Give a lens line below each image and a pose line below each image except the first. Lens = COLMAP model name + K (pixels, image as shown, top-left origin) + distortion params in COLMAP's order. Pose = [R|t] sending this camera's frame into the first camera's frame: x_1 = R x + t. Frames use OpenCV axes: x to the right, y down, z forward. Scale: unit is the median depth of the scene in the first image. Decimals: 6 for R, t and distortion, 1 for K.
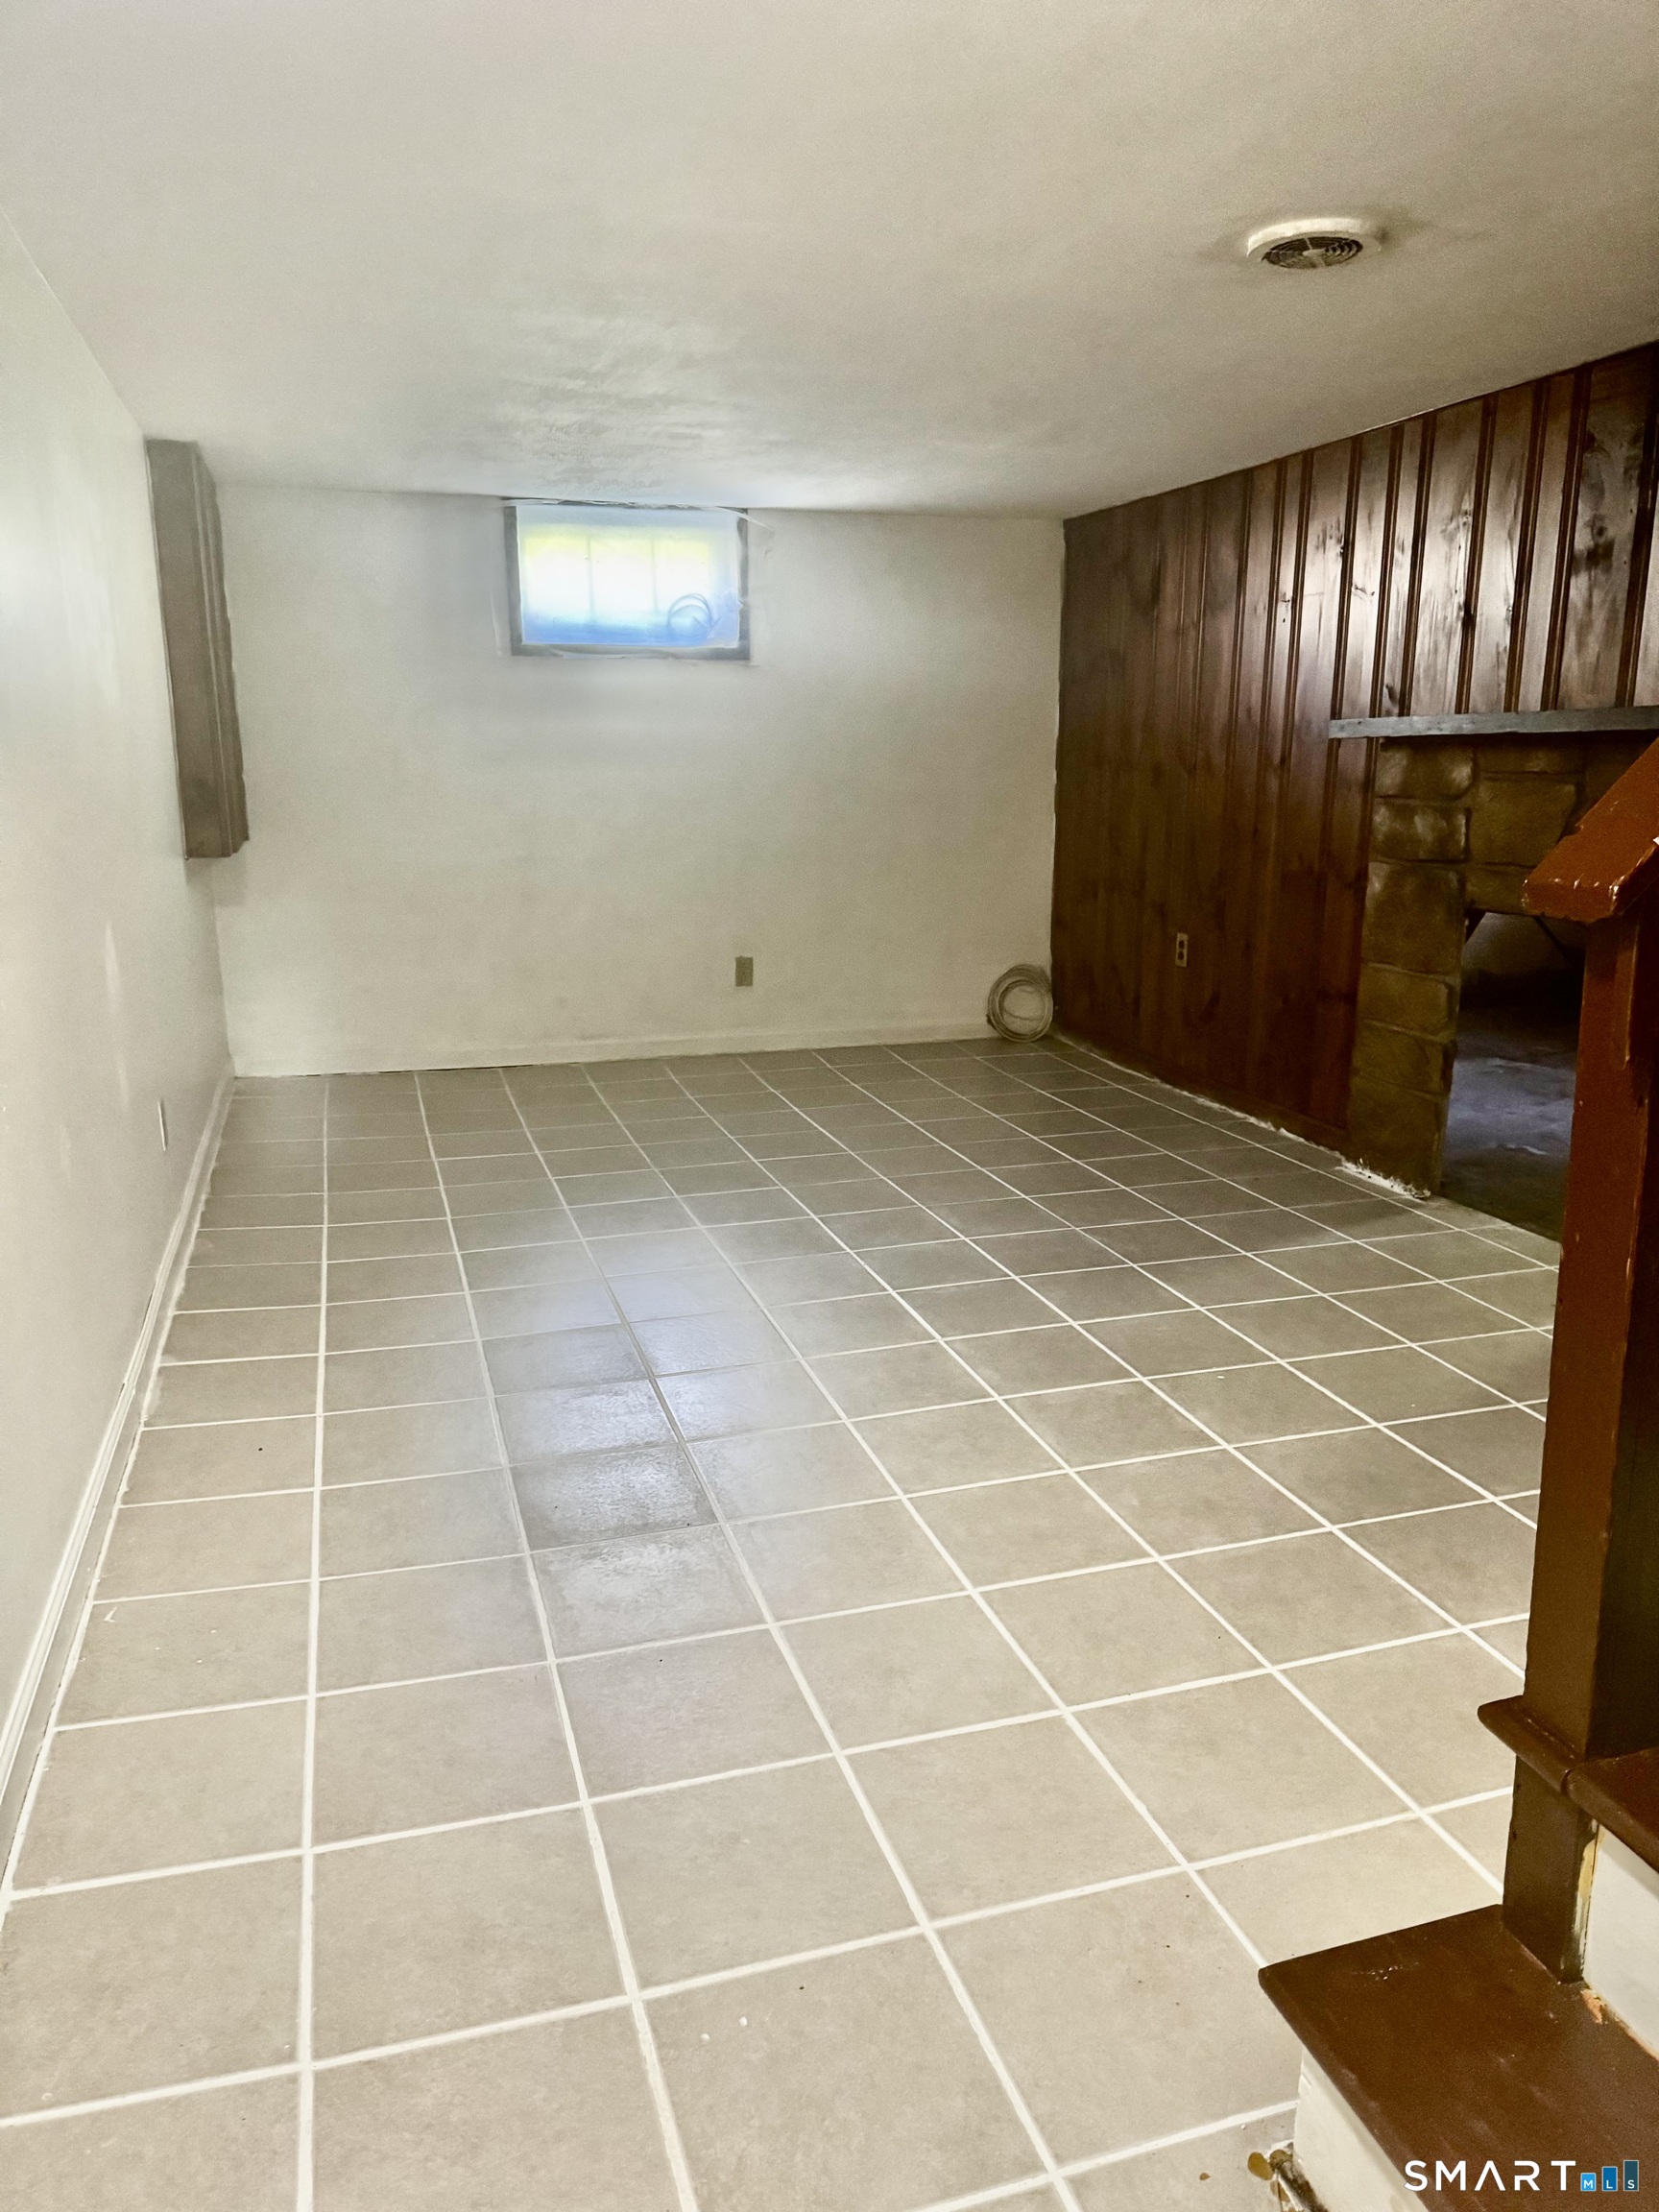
lens RADIAL K [[1512.0, 0, 829.5], [0, 1512.0, 1106.0], [0, 0, 1]] dist [0.085229, -0.118370]
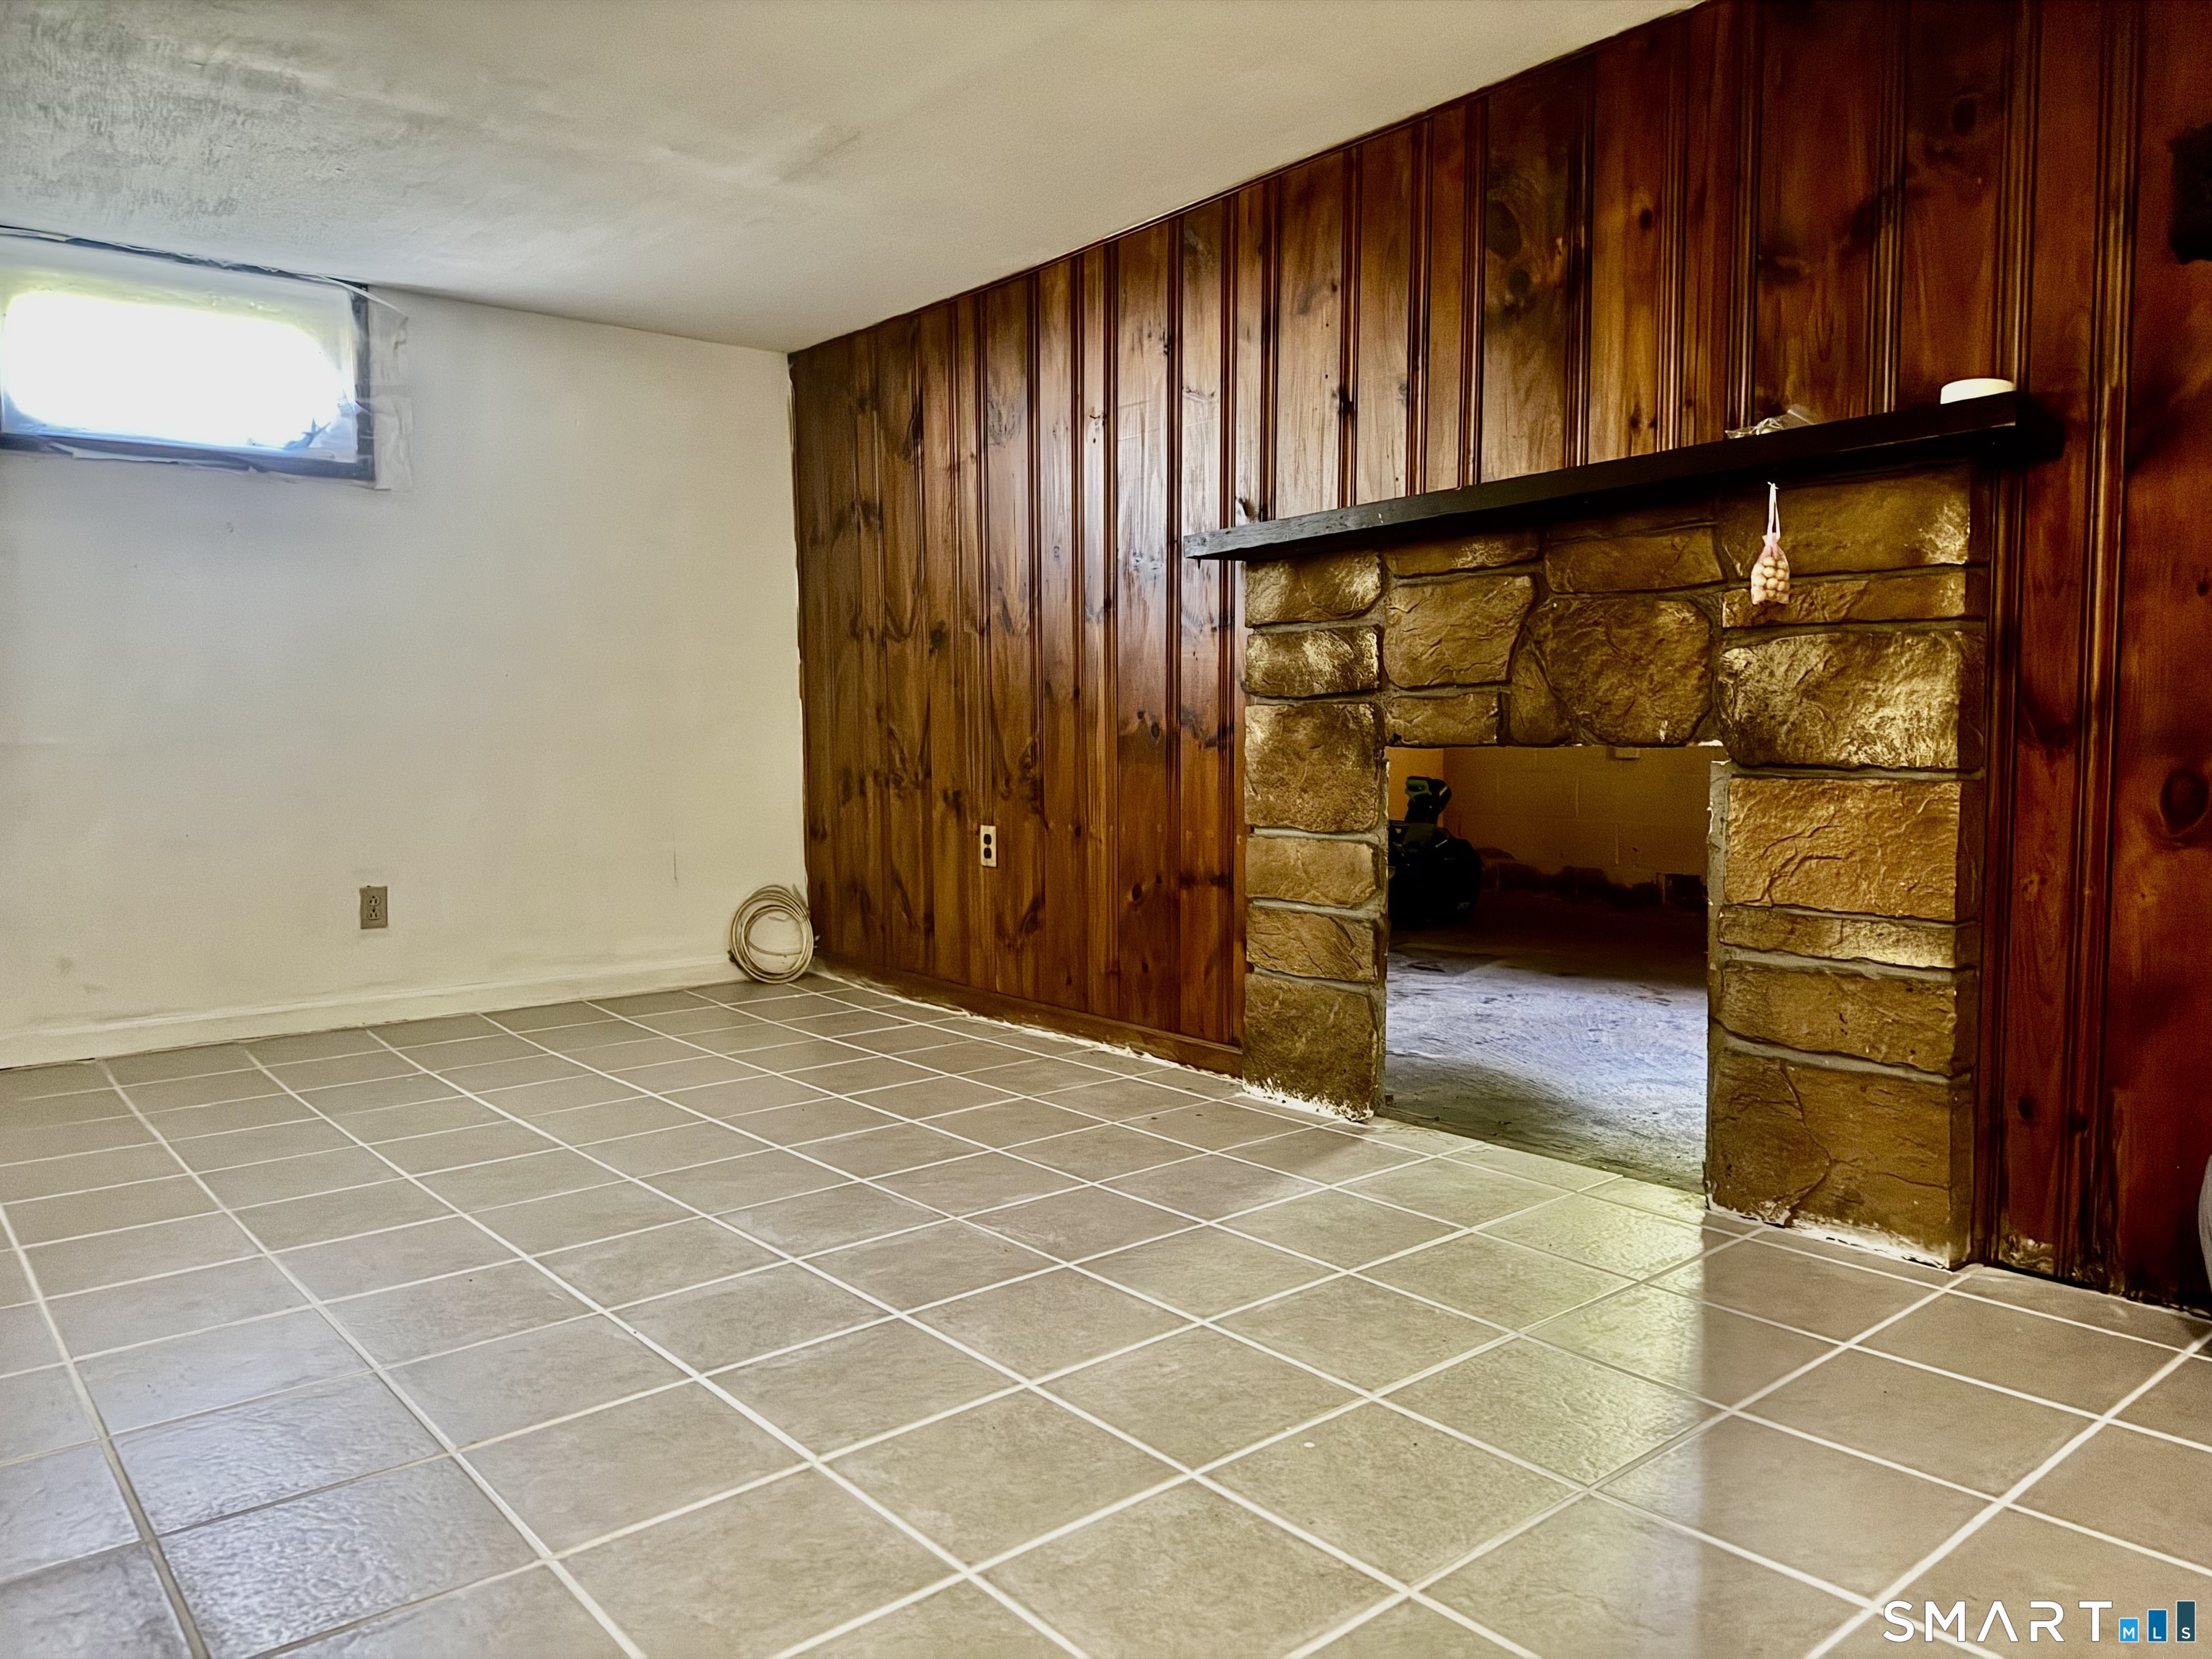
lens RADIAL K [[1512.0, 0, 1106.0], [0, 1512.0, 829.5], [0, 0, 1]] dist [0.085229, -0.118370]
pose [[0.920707, -0.028167, 0.389237, -0.026466], [0.092264, 0.984827, -0.146977, 0.014428], [-0.379191, 0.171236, 0.909336, 0.289646]]
